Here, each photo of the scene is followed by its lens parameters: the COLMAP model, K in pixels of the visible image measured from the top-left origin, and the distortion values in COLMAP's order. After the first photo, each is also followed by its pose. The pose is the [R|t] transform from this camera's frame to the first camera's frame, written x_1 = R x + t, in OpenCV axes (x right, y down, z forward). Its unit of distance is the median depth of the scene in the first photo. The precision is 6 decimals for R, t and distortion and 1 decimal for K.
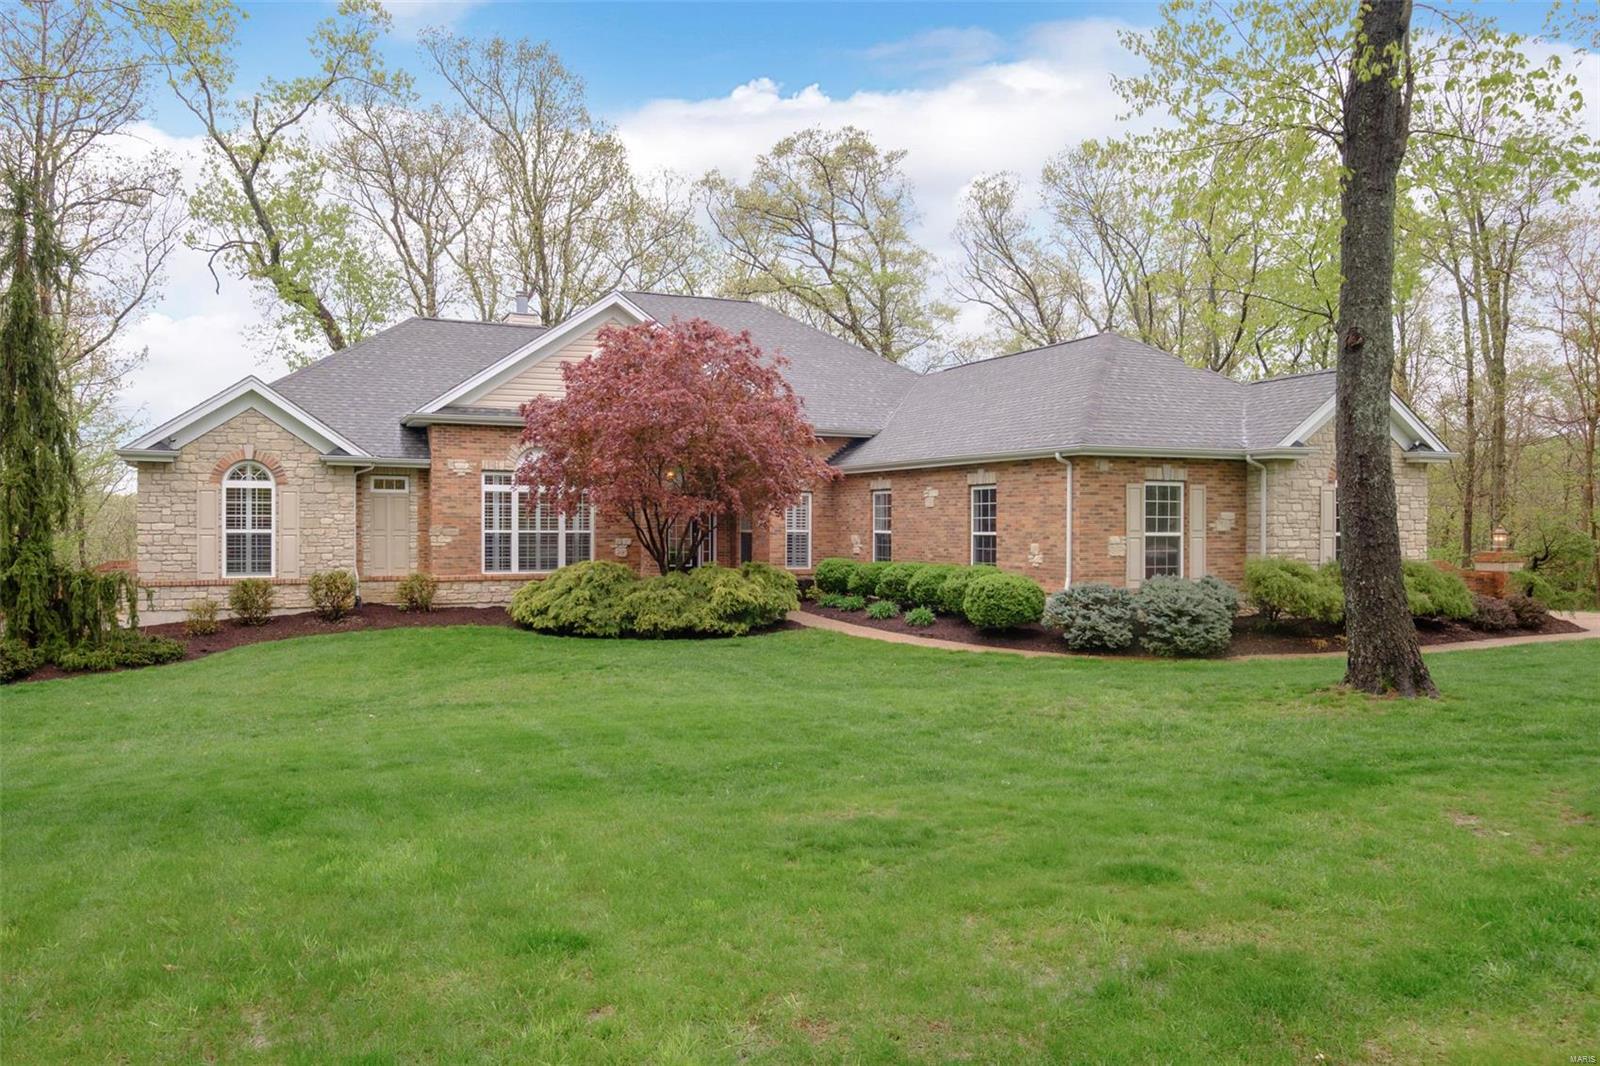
lens RADIAL K [[1150.4, 0, 802.2], [0, 1150.4, 504.3], [0, 0, 1]] dist [-0.002152, 0.001393]
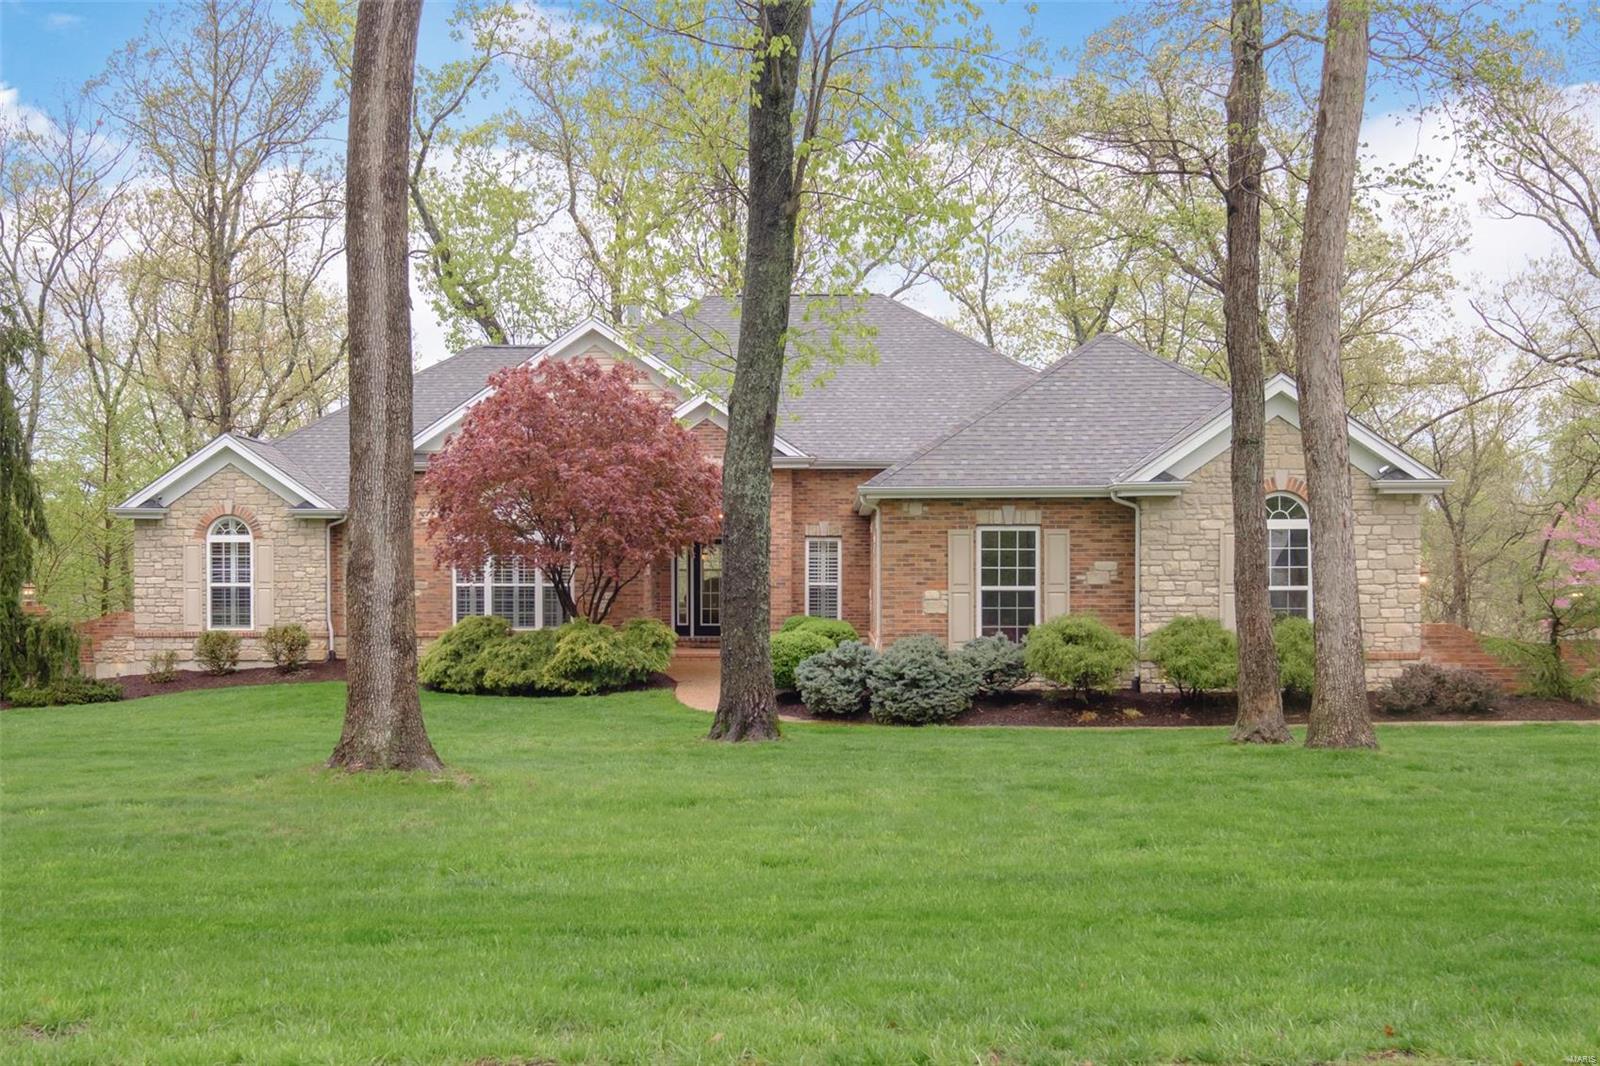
lens RADIAL K [[1889.1, 0, 798.8], [0, 1889.1, 542.2], [0, 0, 1]] dist [0.013015, 0.000000]
pose [[0.898453, -0.009942, -0.438958, 0.764920], [0.010792, 0.999942, -0.000558, -0.008483], [0.438938, -0.004236, 0.898507, -0.307609]]
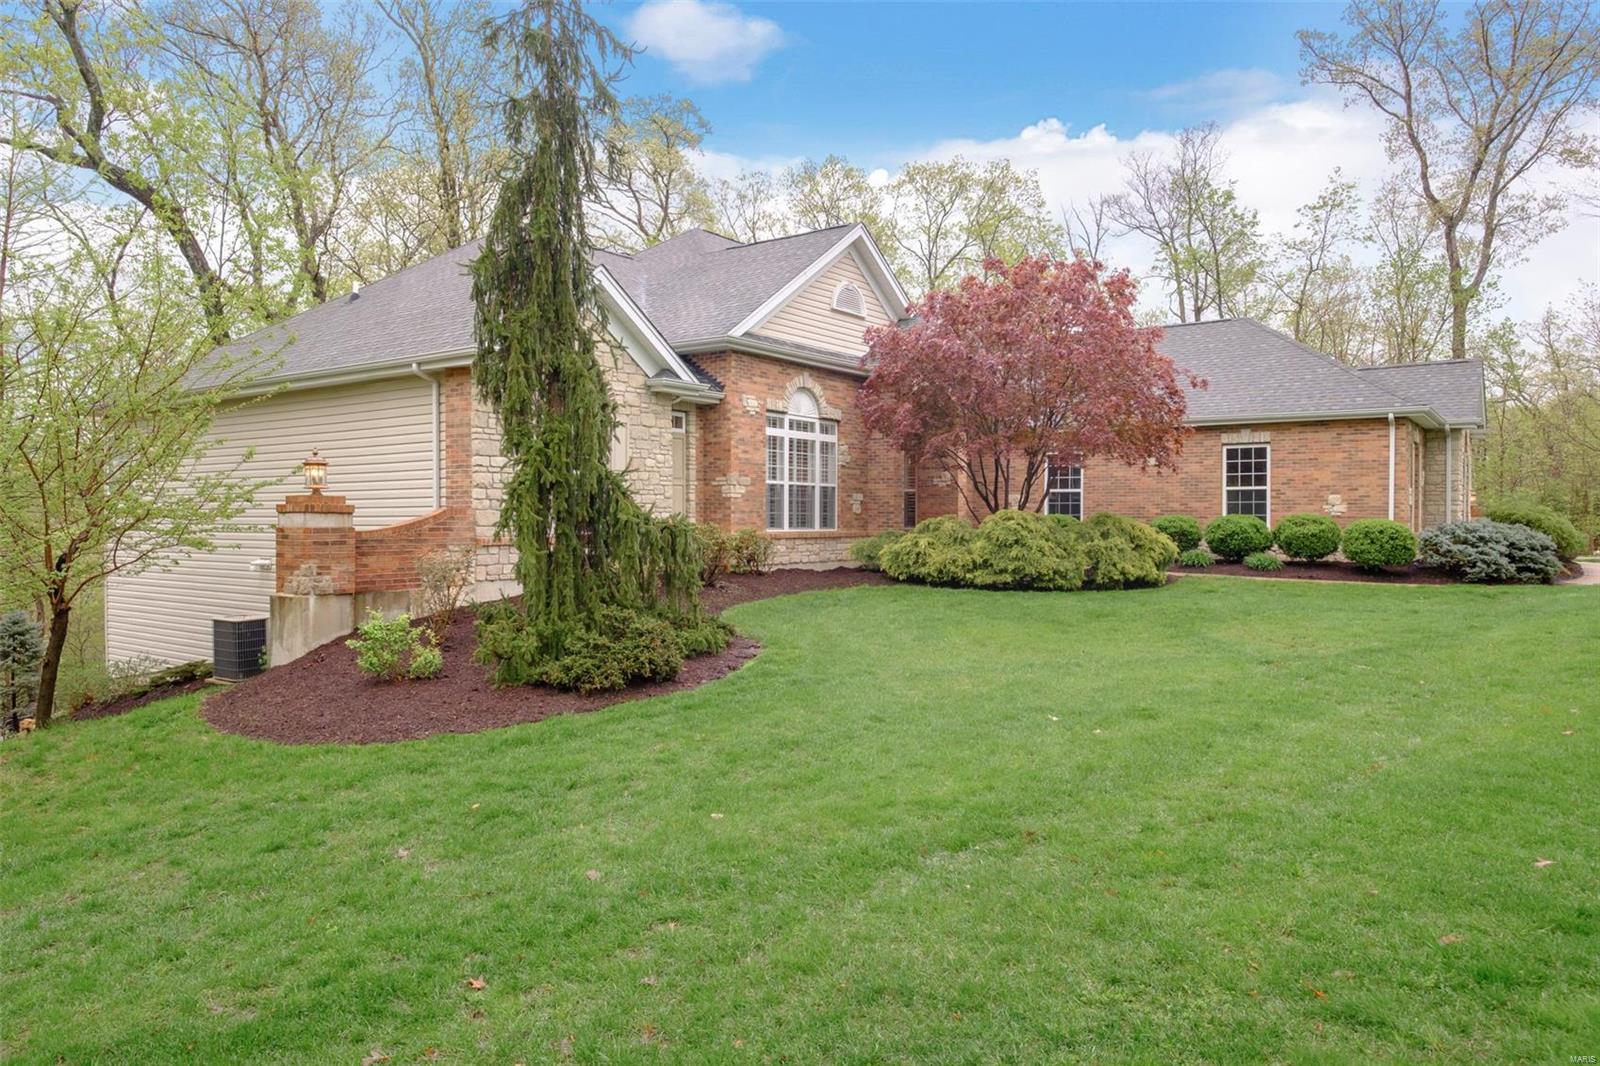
lens RADIAL K [[1045.4, 0, 804.3], [0, 1045.4, 528.8], [0, 0, 1]] dist [0.000424, 0.000216]
pose [[0.870599, -0.005709, 0.491960, -0.745172], [-0.009602, 0.999545, 0.028592, 0.042426], [-0.491899, -0.029616, 0.870148, 0.358734]]
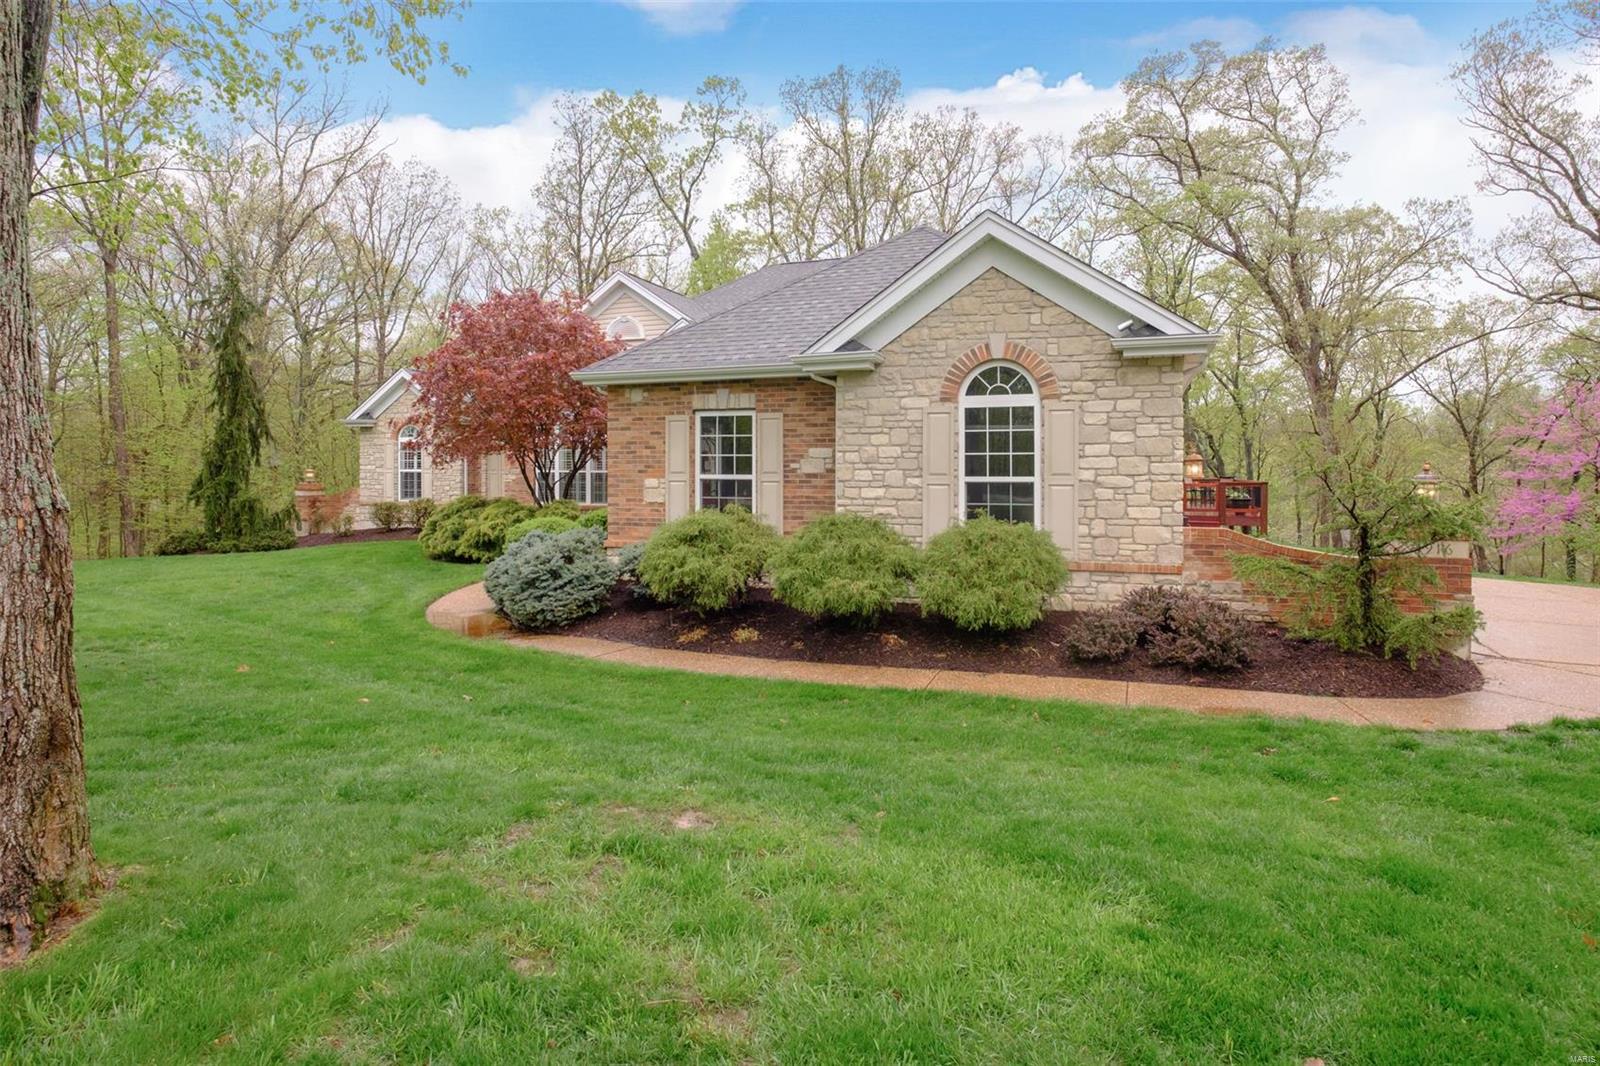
lens RADIAL K [[897.9, 0, 796.8], [0, 897.9, 461.0], [0, 0, 1]] dist [-0.003046, 0.000719]
pose [[0.698325, -0.004713, -0.715765, 0.772294], [0.011516, 0.999923, 0.004652, 0.012336], [0.715688, -0.011491, 0.698325, 0.585335]]
